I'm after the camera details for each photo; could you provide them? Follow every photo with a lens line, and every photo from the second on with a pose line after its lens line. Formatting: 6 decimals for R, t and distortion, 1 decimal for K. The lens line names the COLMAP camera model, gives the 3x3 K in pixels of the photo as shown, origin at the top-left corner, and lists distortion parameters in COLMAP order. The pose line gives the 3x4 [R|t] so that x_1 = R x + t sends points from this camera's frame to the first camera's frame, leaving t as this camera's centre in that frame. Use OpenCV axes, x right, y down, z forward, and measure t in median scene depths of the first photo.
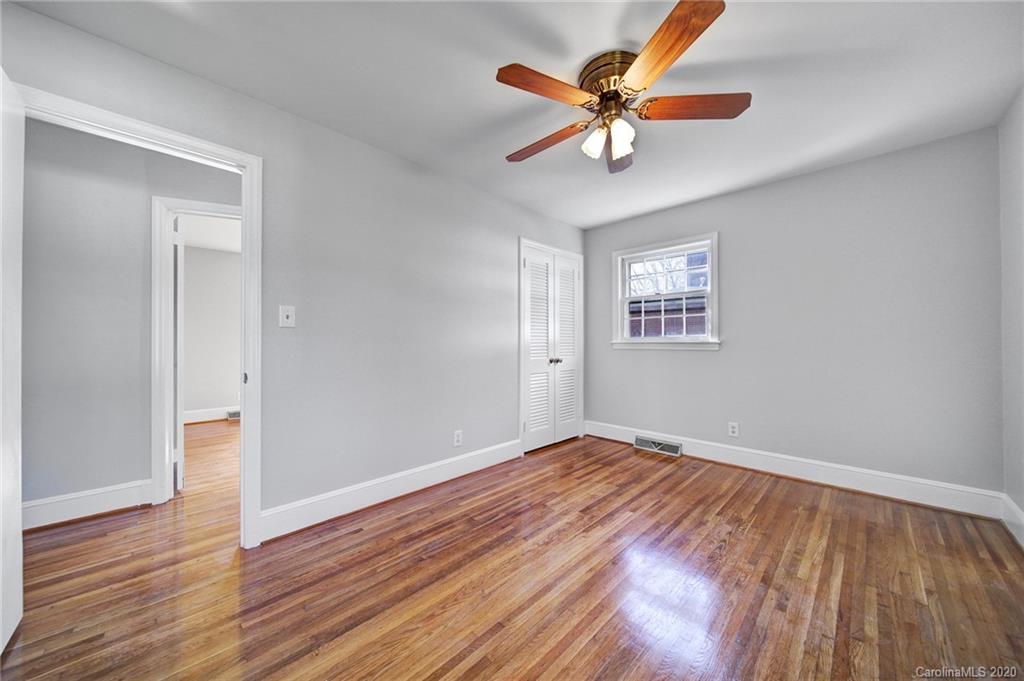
lens RADIAL K [[363.4, 0, 512.0], [0, 363.4, 341.1], [0, 0, 1]] dist [-0.000268, -0.000039]
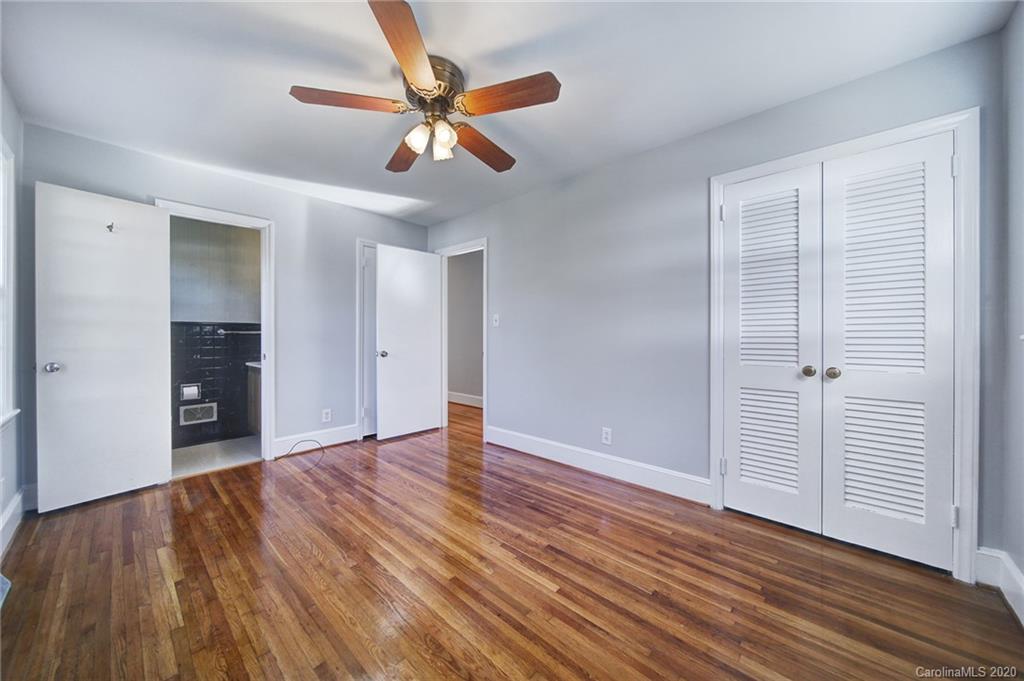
lens RADIAL K [[363.4, 0, 512.0], [0, 363.4, 336.0], [0, 0, 1]] dist [-0.000268, -0.000039]
pose [[0.026926, 0.004720, -0.999626, 0.957240], [0.001438, 0.999988, 0.004761, -0.001207], [0.999636, -0.001565, 0.026919, 0.865443]]
